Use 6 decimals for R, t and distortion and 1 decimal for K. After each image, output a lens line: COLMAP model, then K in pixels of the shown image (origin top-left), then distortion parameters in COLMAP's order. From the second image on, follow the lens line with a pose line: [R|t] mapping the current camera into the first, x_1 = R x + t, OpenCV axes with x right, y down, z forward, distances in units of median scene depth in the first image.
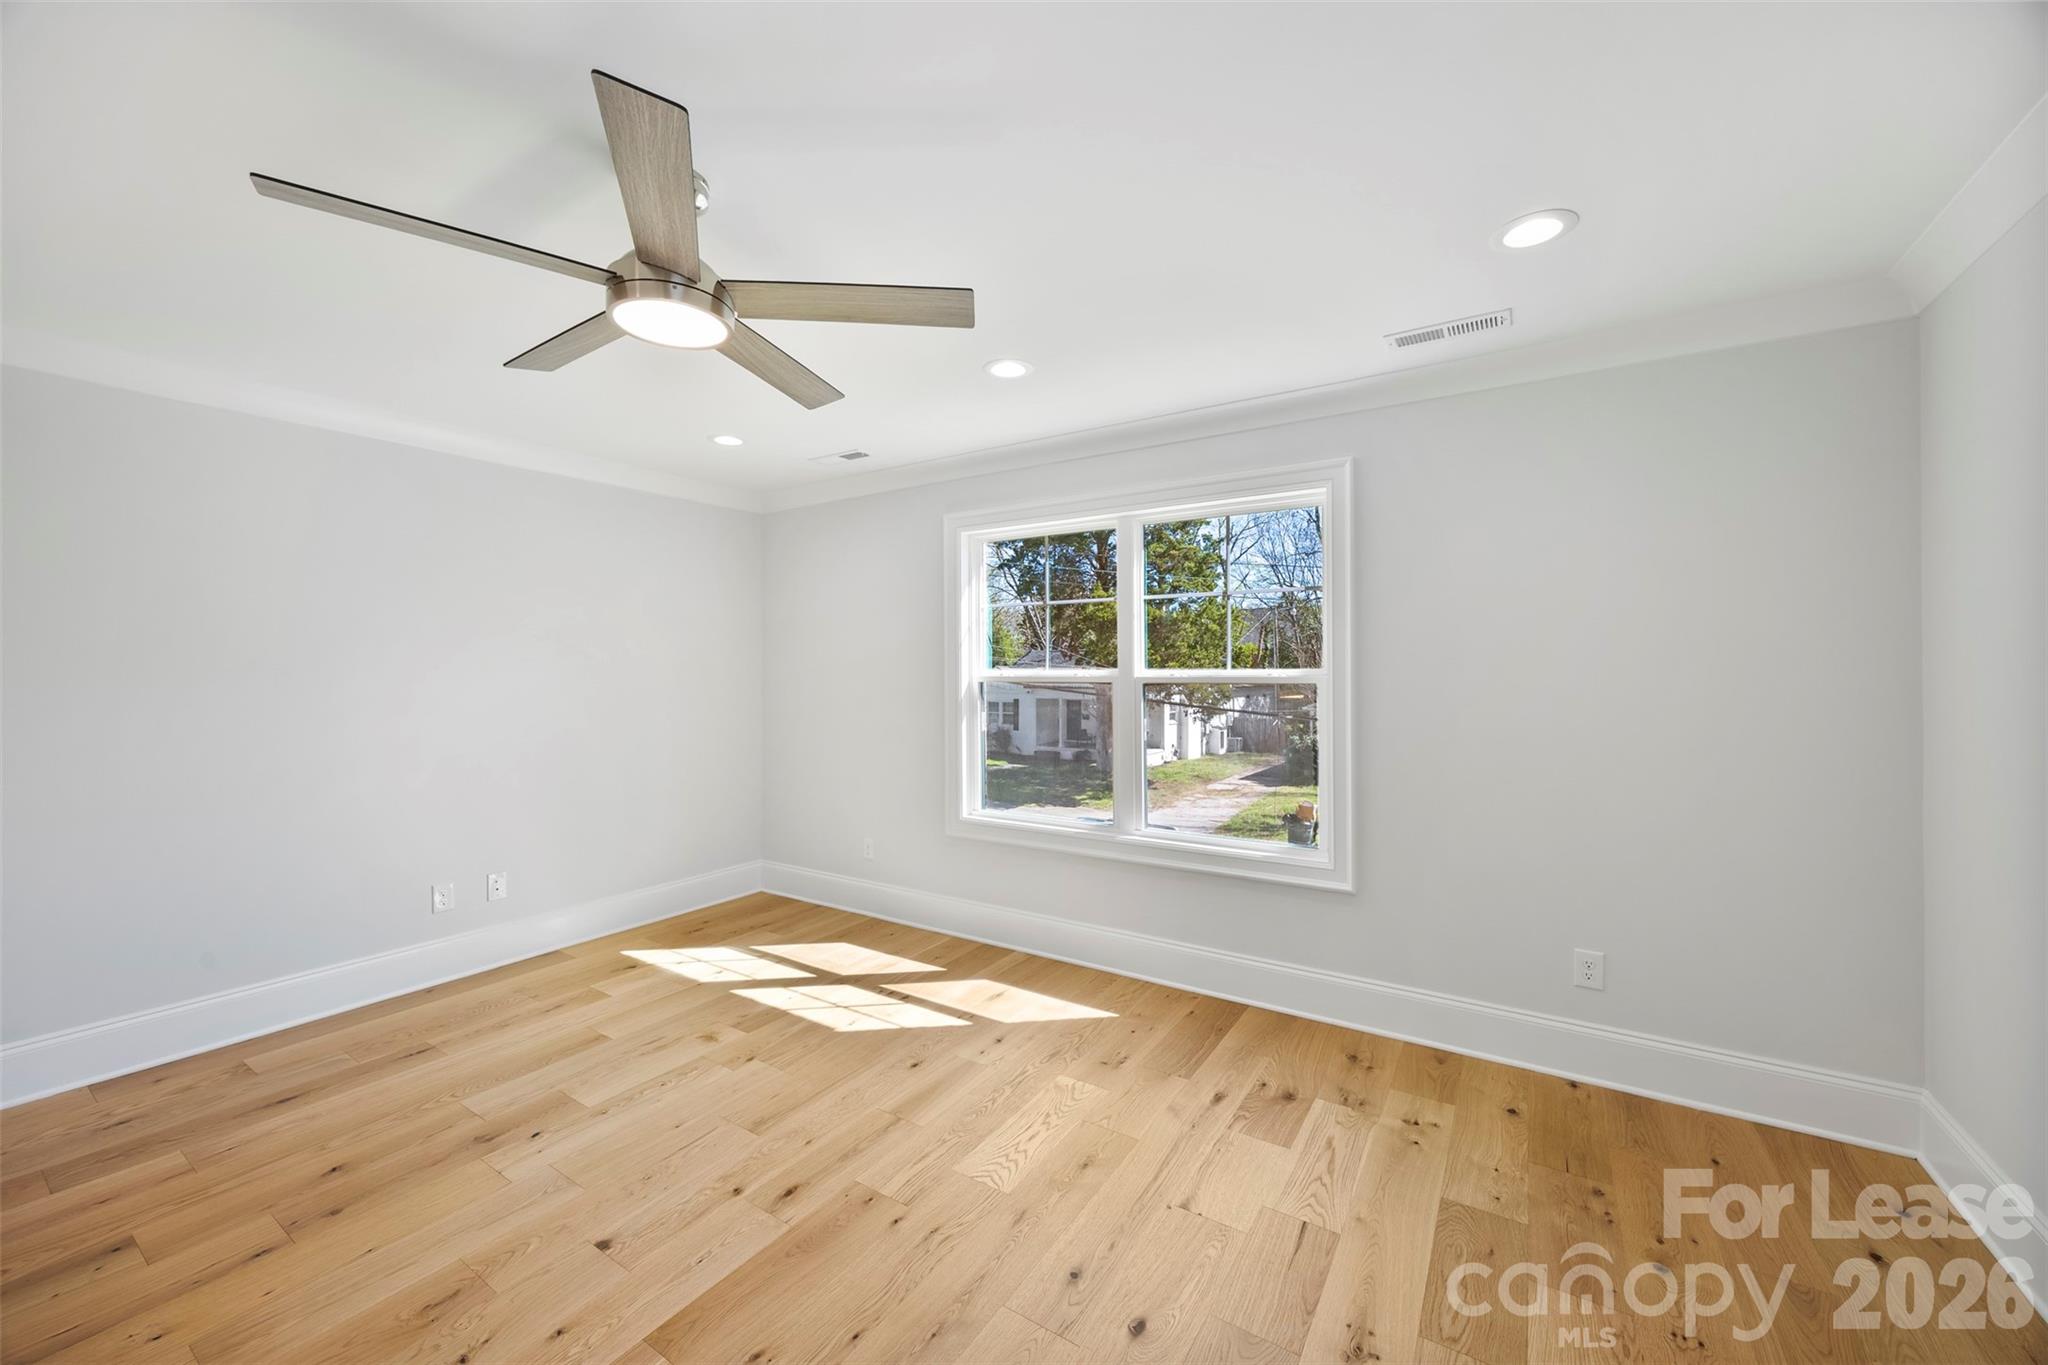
lens RADIAL K [[772.8, 0, 1016.0], [0, 772.8, 688.2], [0, 0, 1]] dist [-0.001668, -0.000097]
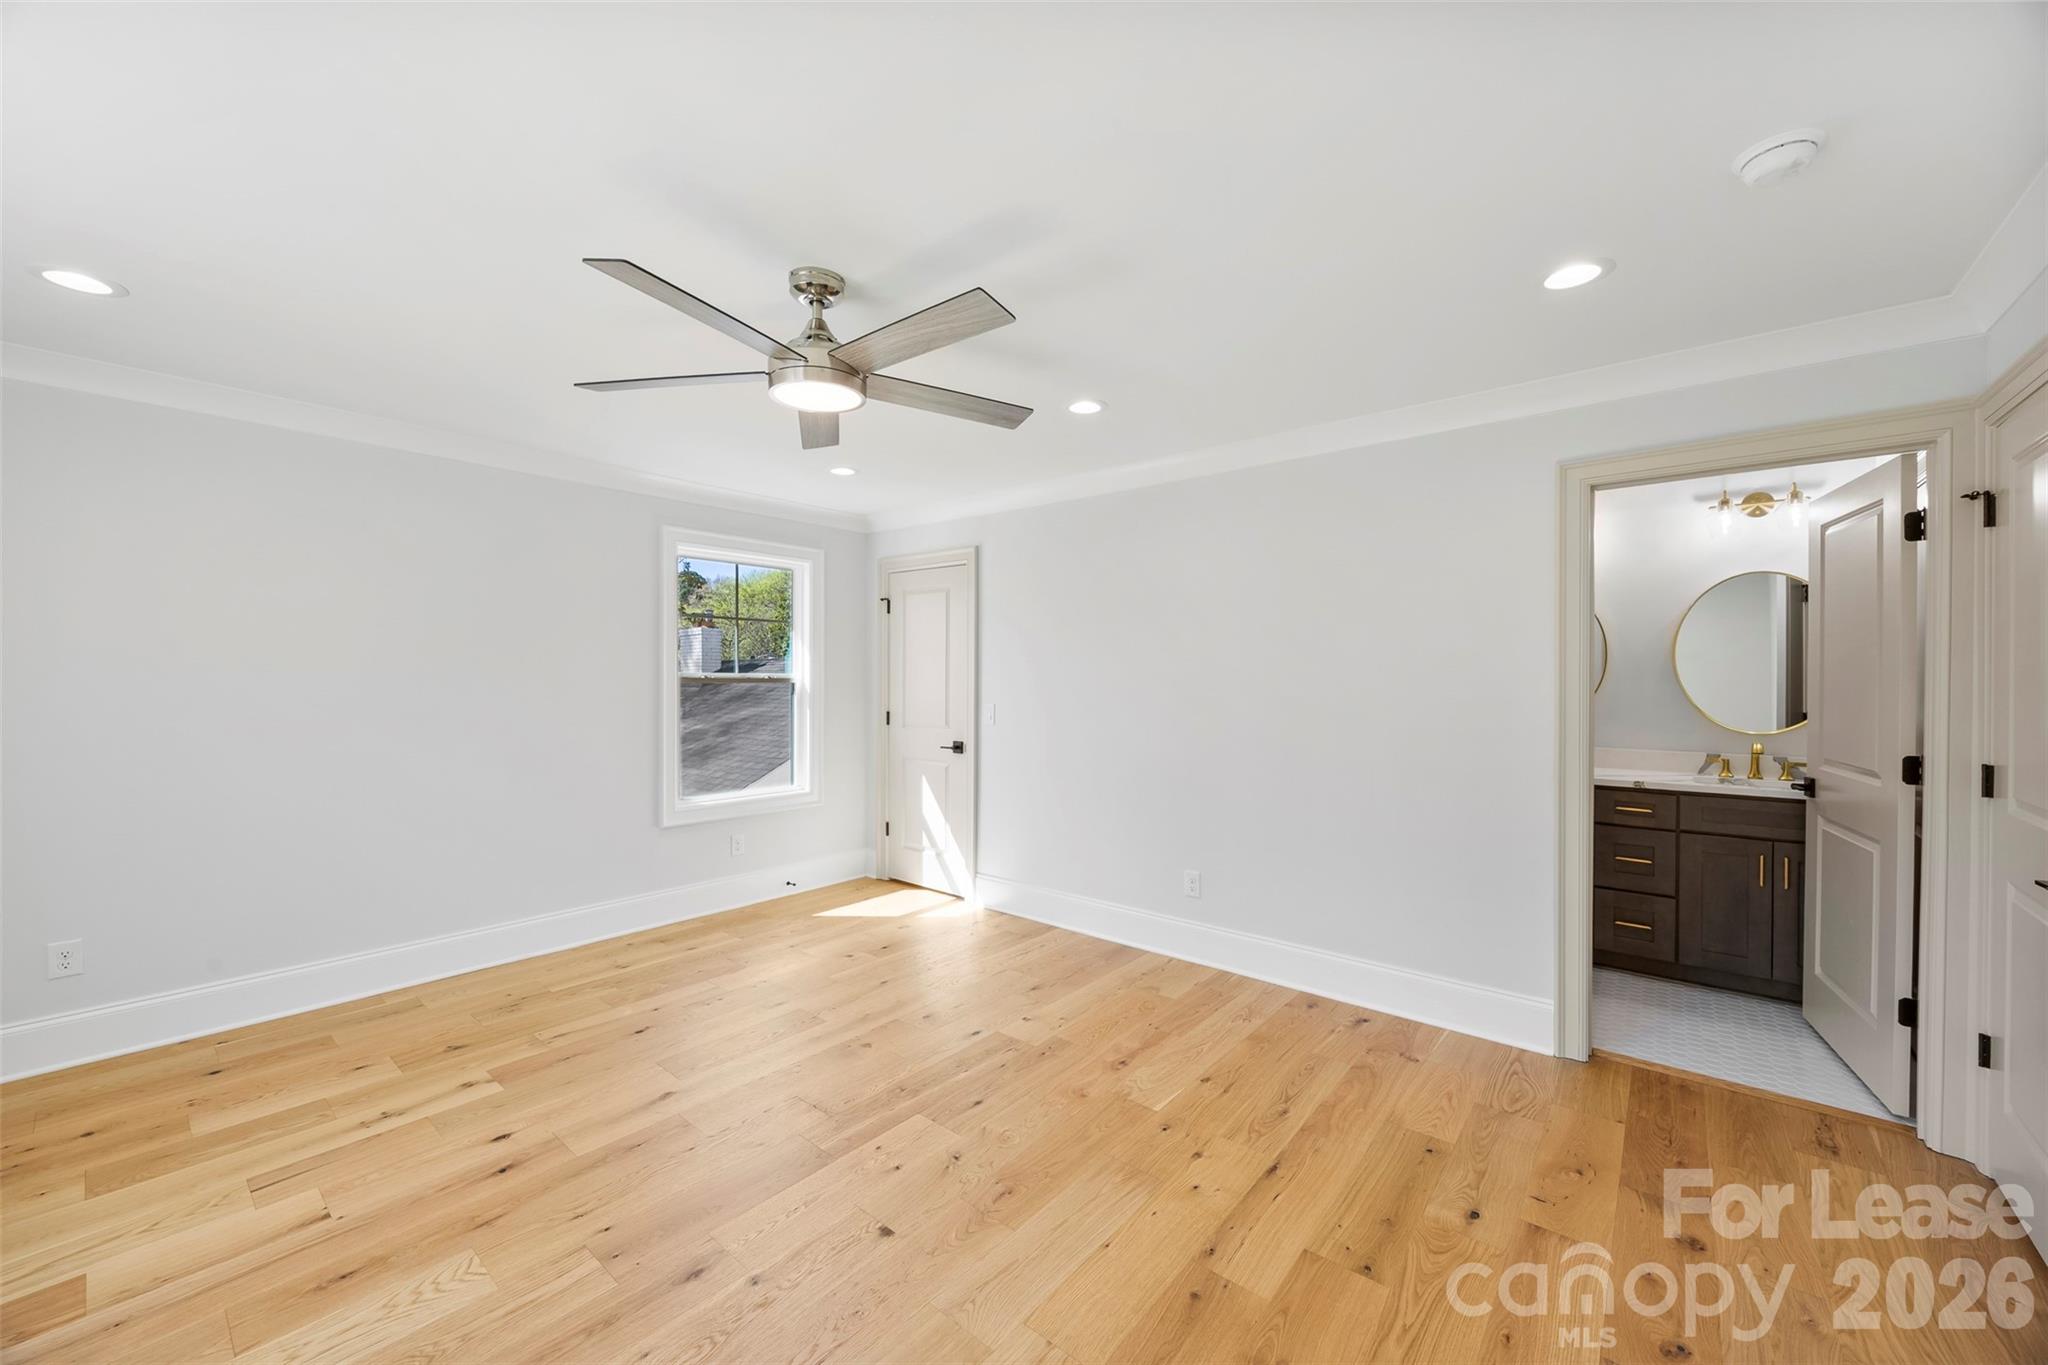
lens RADIAL K [[784.4, 0, 1021.0], [0, 784.4, 662.5], [0, 0, 1]] dist [-0.001845, 0.000178]
pose [[-0.994758, -0.002360, 0.102229, -0.496038], [-0.003531, 0.999930, -0.011276, -0.020346], [-0.102195, -0.011578, -0.994697, 1.231898]]
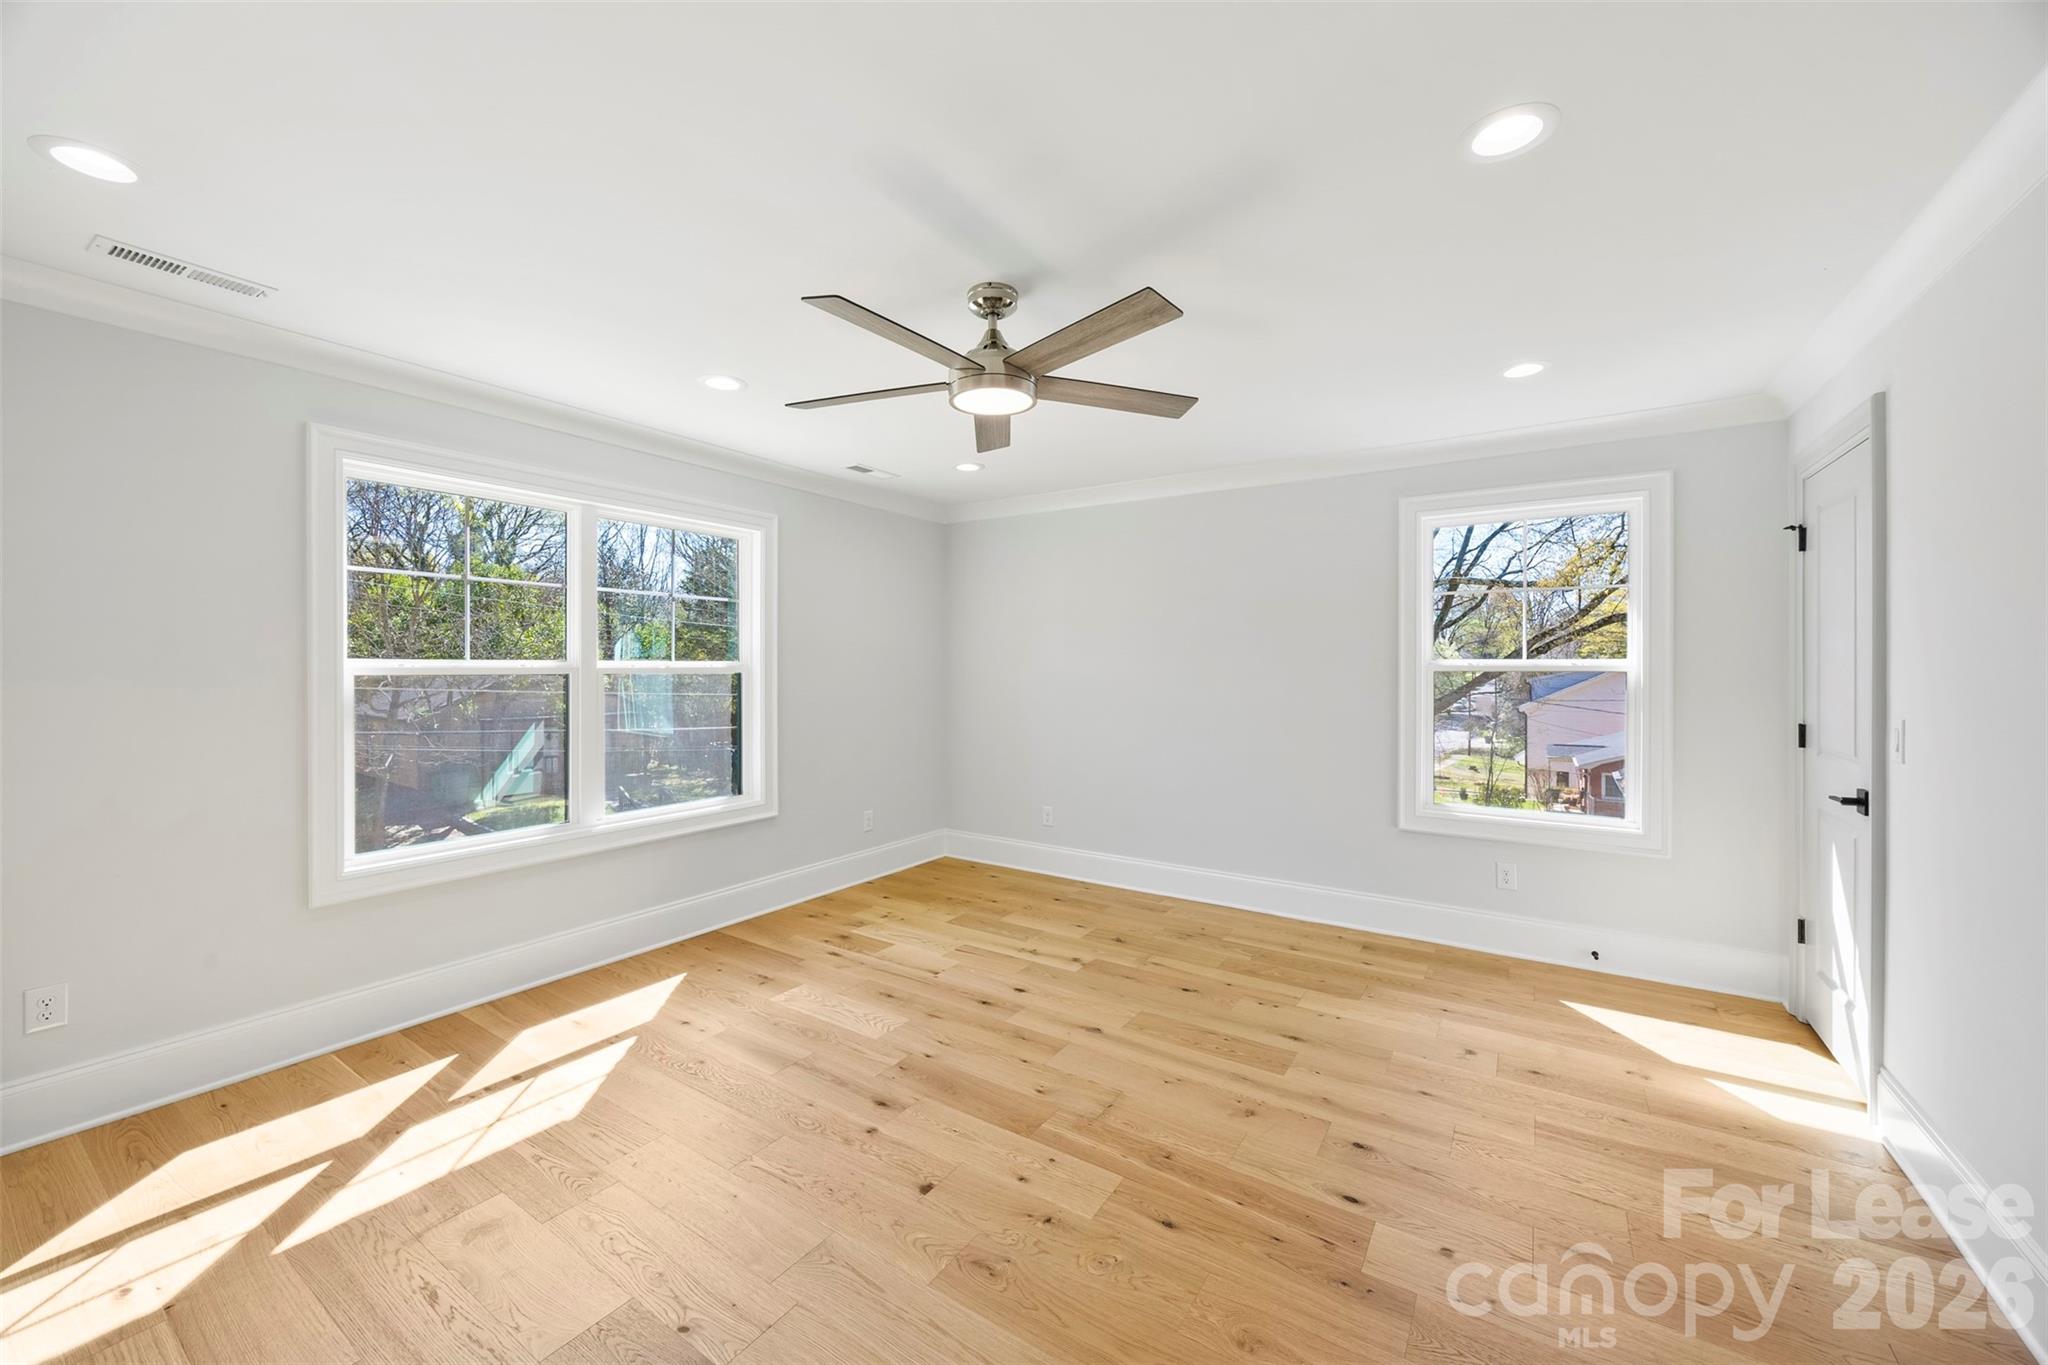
lens RADIAL K [[784.4, 0, 1021.0], [0, 784.4, 662.5], [0, 0, 1]] dist [-0.001845, 0.000178]
pose [[-0.001337, 0.003509, 0.999993, -1.000718], [0.009968, 0.999944, -0.003496, -0.014406], [-0.999949, 0.009963, -0.001371, 0.517267]]
